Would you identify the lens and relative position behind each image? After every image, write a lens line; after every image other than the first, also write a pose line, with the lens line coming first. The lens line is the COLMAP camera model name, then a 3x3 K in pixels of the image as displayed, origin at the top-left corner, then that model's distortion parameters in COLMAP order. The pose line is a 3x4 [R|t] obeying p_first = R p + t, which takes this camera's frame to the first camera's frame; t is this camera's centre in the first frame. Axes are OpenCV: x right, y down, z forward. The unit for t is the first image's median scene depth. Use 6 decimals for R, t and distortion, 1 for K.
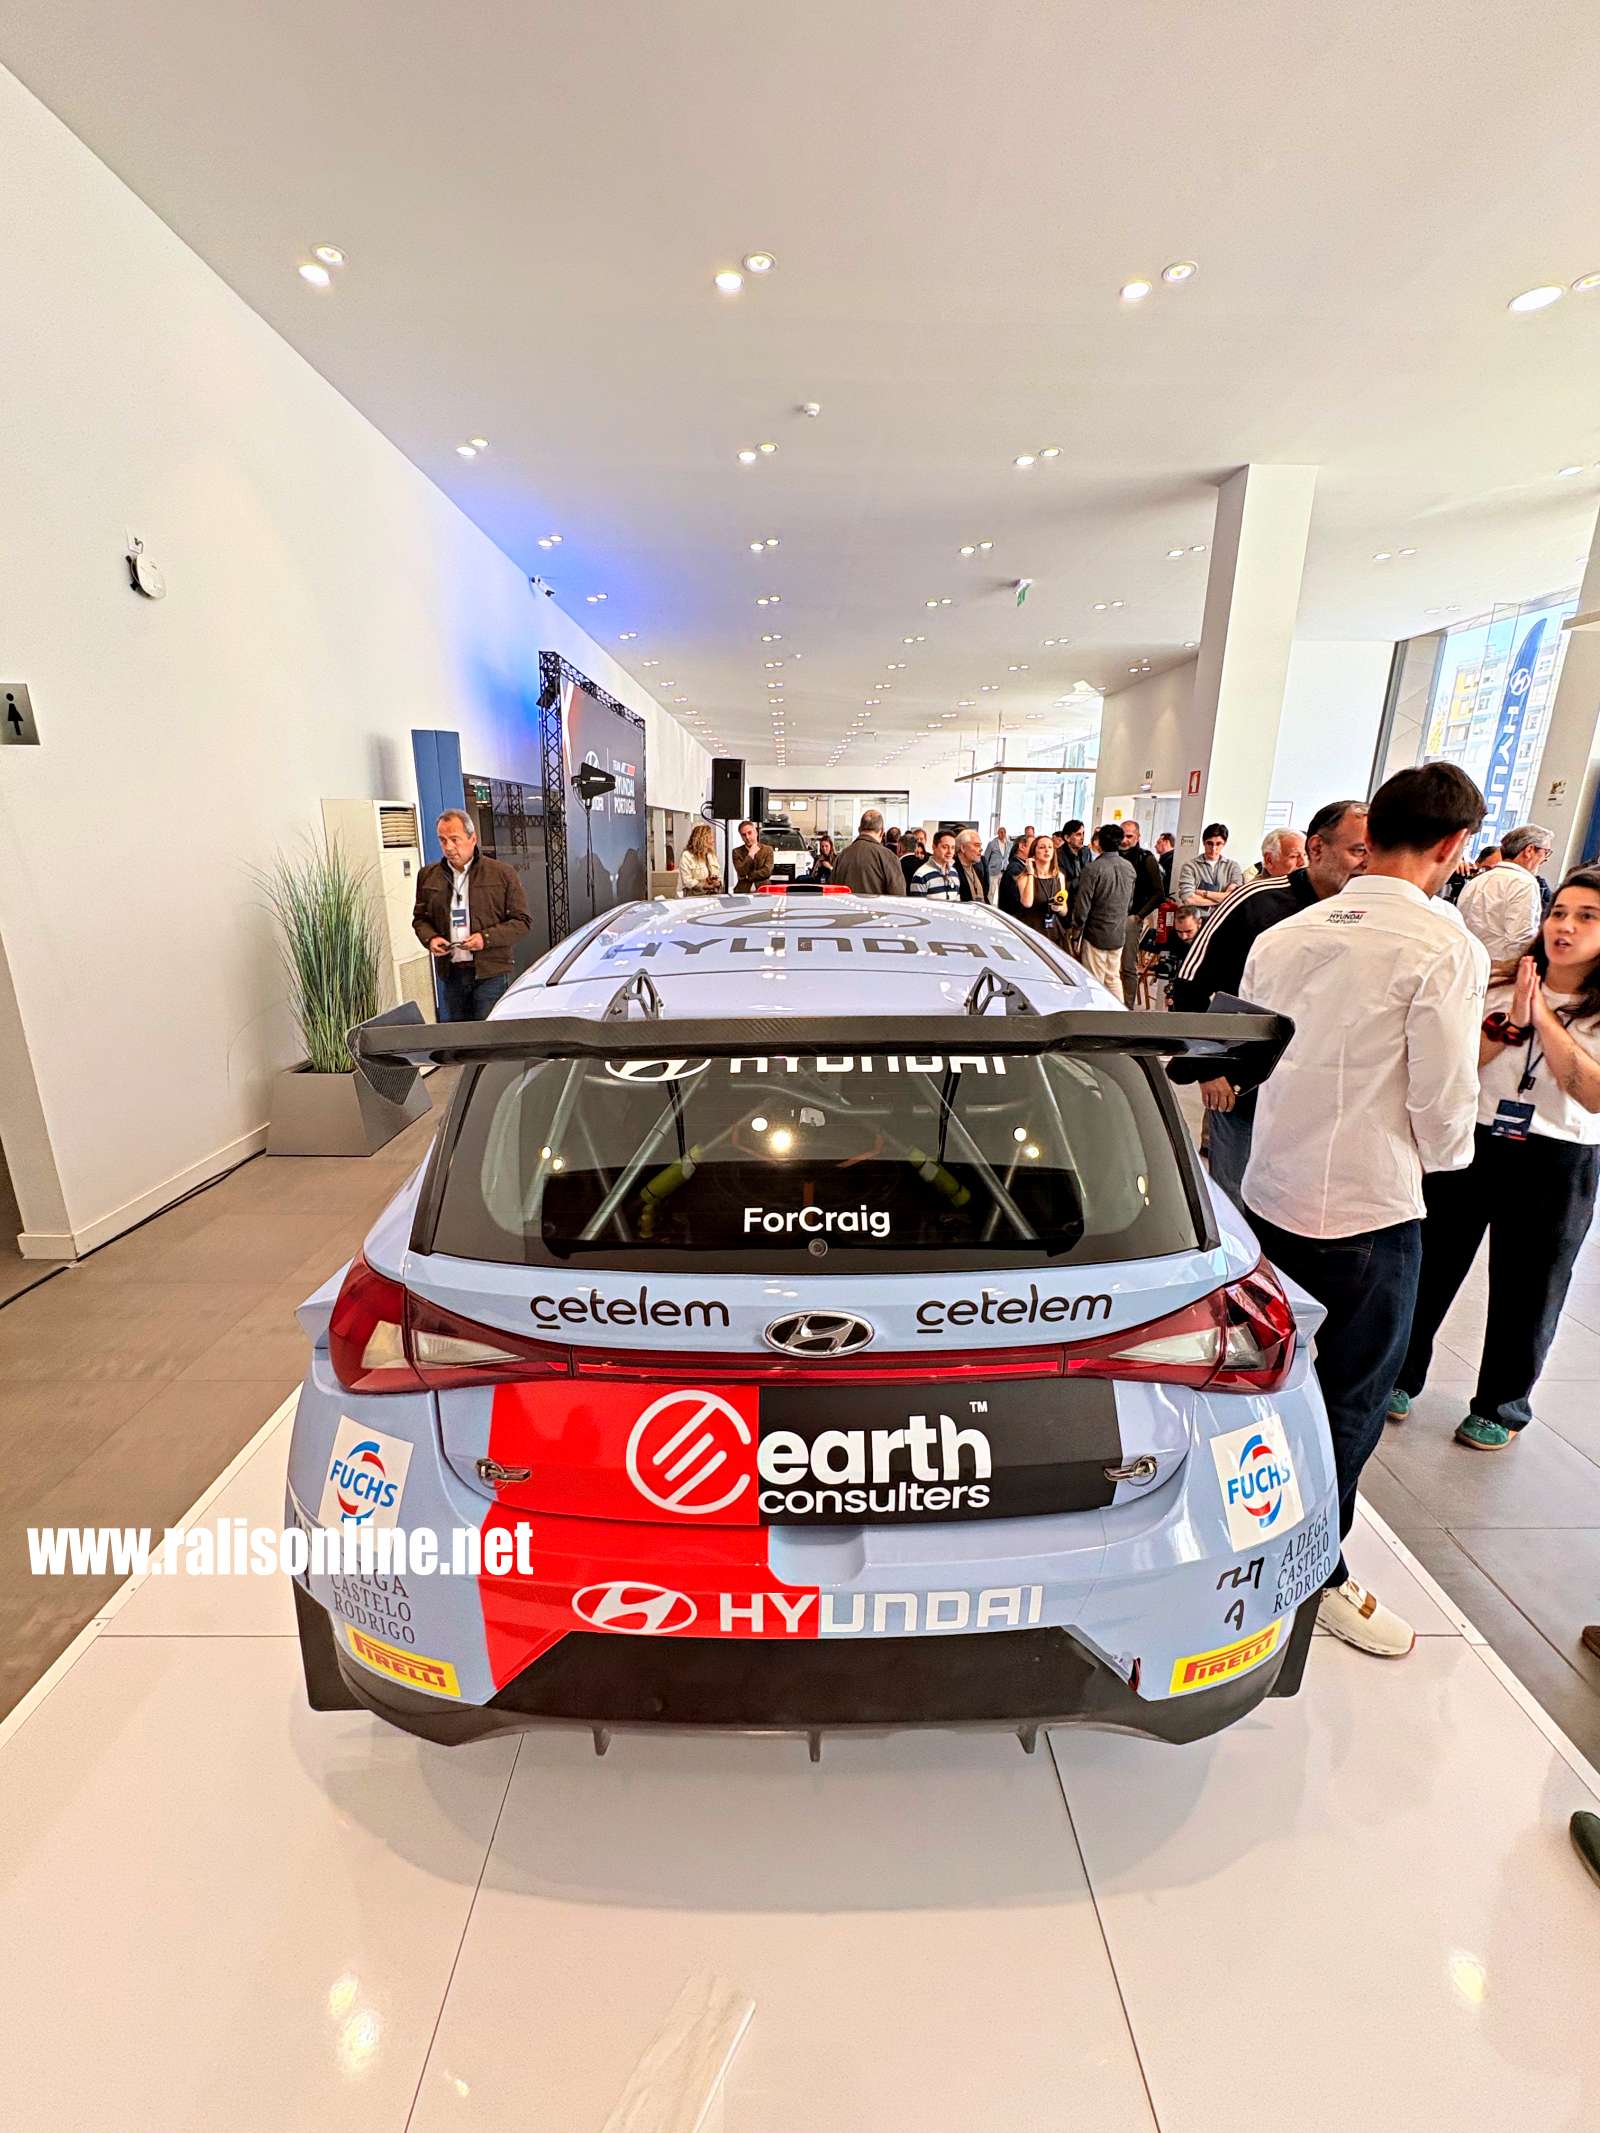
lens RADIAL K [[850.9, 0, 798.1], [0, 850.9, 1056.3], [0, 0, 1]] dist [0.000367, -0.000196]
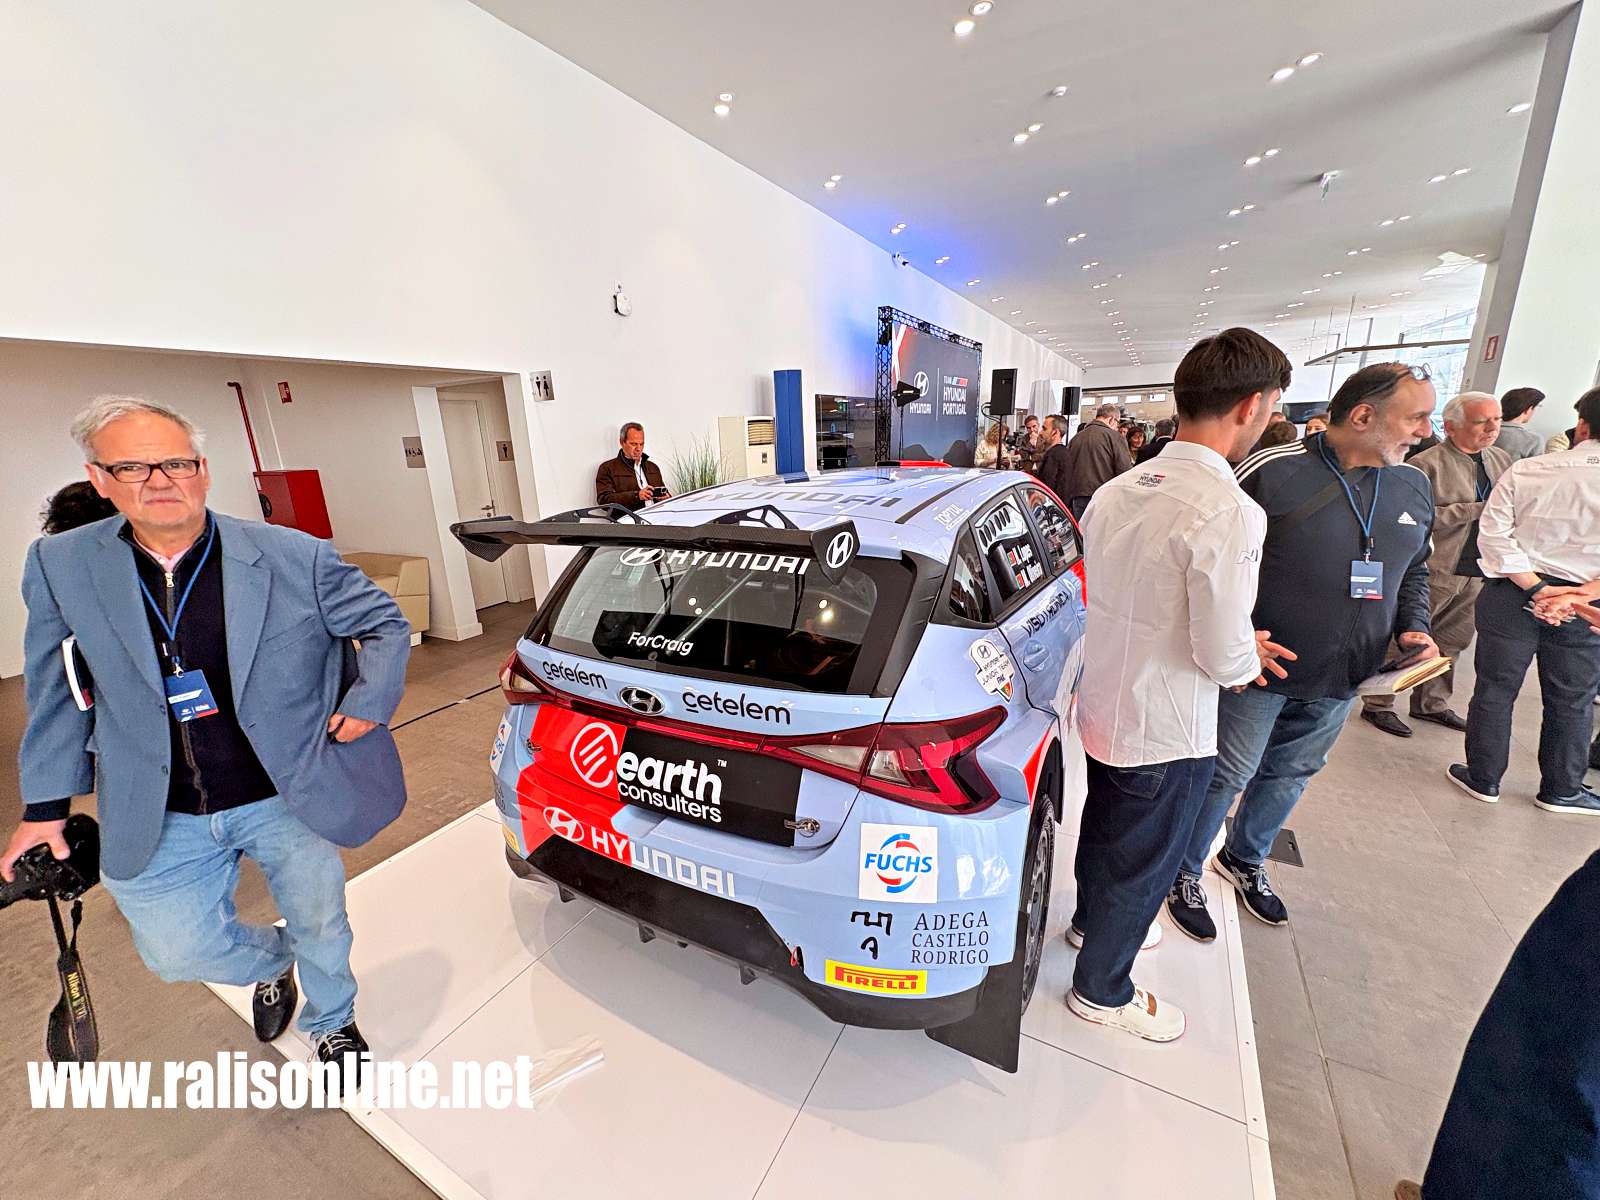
lens RADIAL K [[638.3, 0, 799.4], [0, 638.3, 593.8], [0, 0, 1]] dist [0.000367, -0.000196]
pose [[0.867705, 0.079935, -0.490610, 0.932483], [-0.082705, 0.996444, 0.016077, 0.043097], [0.490151, 0.026625, 0.871231, -0.037728]]
